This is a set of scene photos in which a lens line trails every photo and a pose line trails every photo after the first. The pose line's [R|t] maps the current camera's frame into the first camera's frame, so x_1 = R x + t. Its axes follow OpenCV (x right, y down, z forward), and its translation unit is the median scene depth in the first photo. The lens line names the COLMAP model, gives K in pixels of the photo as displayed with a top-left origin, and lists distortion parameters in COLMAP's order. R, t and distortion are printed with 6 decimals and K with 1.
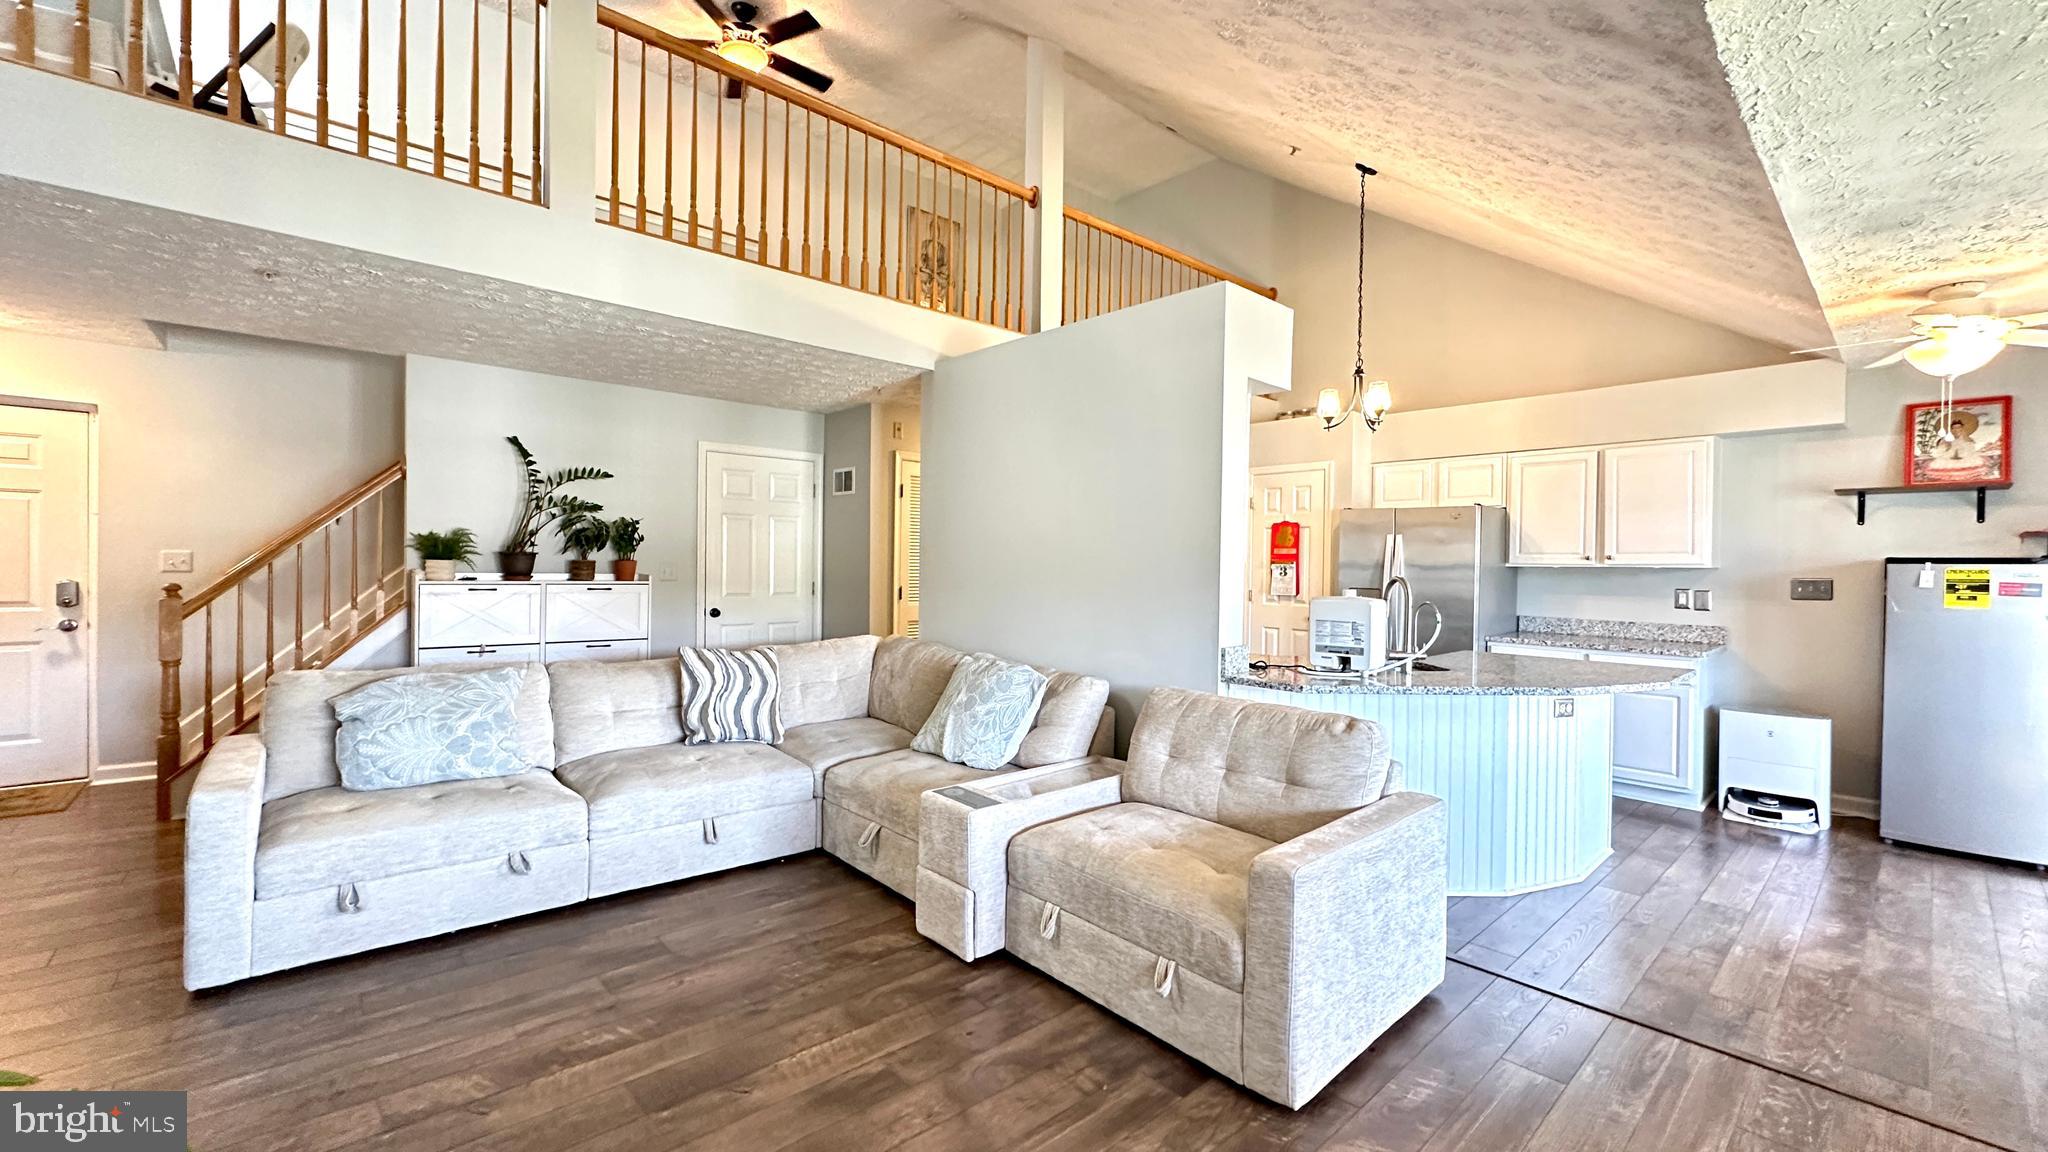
lens RADIAL K [[816.4, 0, 1023.5], [0, 816.4, 578.8], [0, 0, 1]] dist [-0.004090, 0.001490]
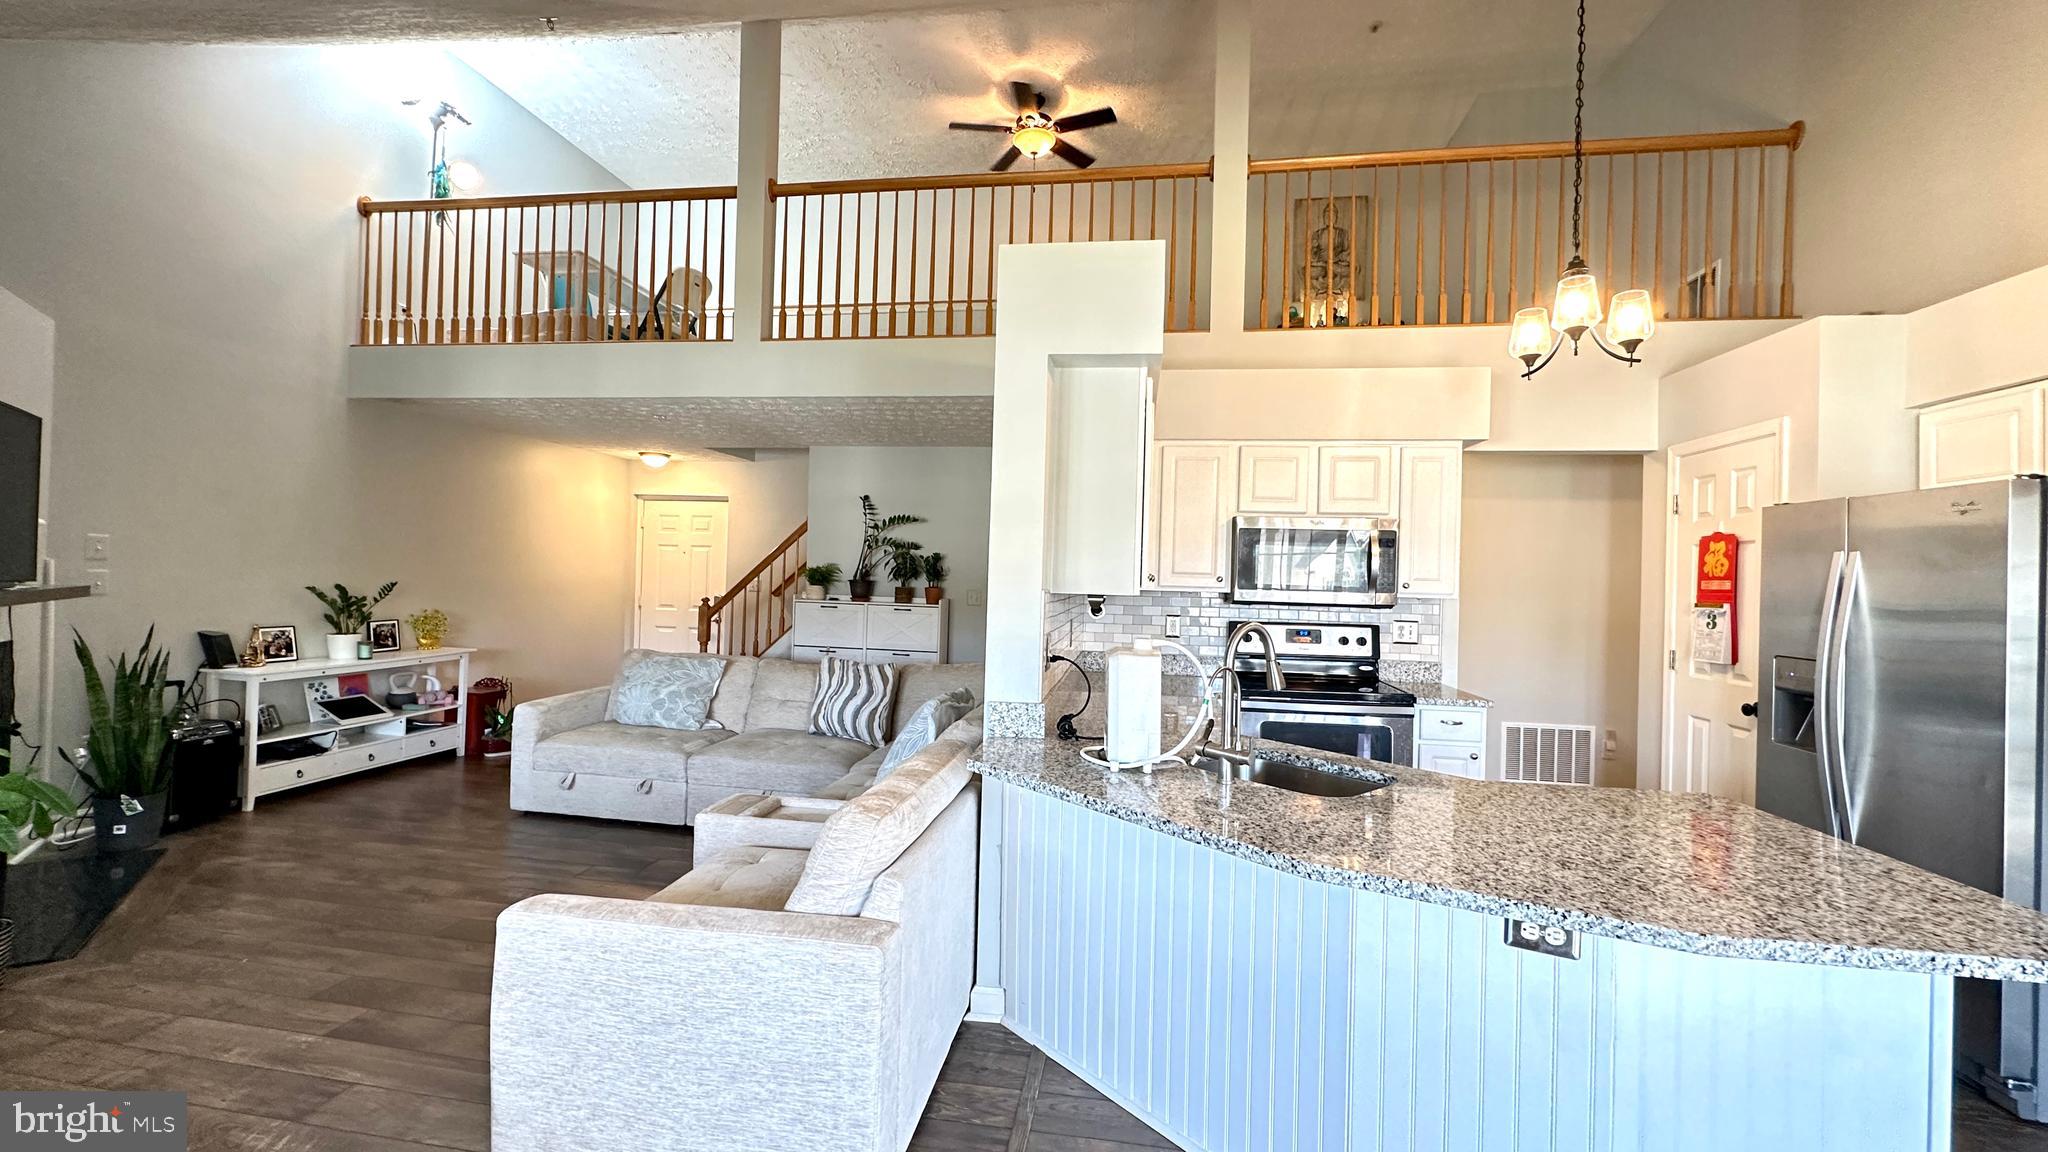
lens RADIAL K [[816.4, 0, 1019.2], [0, 816.4, 575.4], [0, 0, 1]] dist [-0.004090, 0.001490]
pose [[0.630832, -0.001256, -0.775918, 0.760777], [-0.032525, 0.999077, -0.028061, -0.014619], [0.775237, 0.042939, 0.630209, 0.443980]]
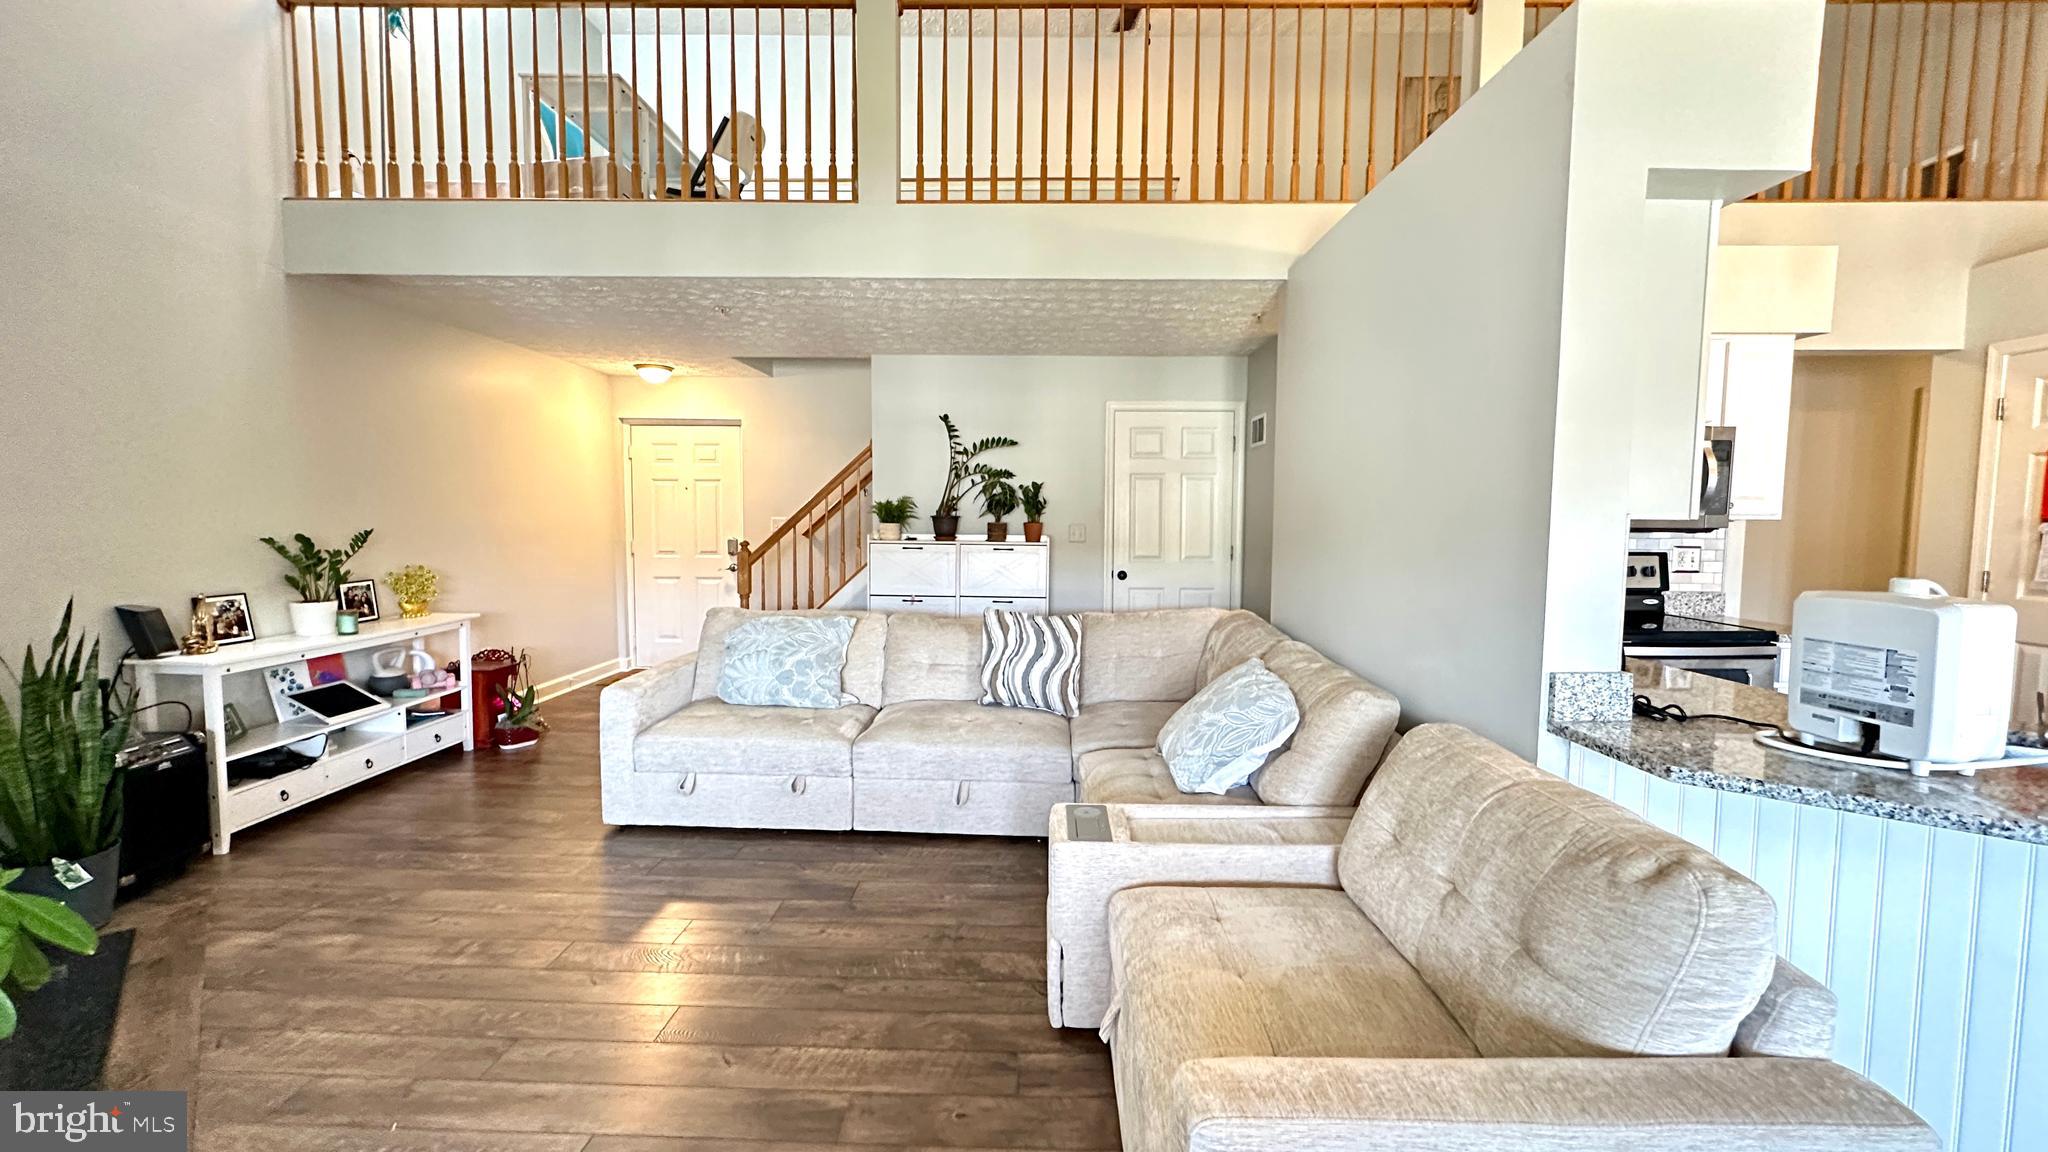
lens RADIAL K [[816.4, 0, 1018.2], [0, 816.4, 577.2], [0, 0, 1]] dist [-0.004090, 0.001490]
pose [[0.731375, 0.039778, -0.680815, 0.306074], [-0.008732, 0.998762, 0.048974, -0.004943], [0.681920, -0.029874, 0.730817, 0.290252]]
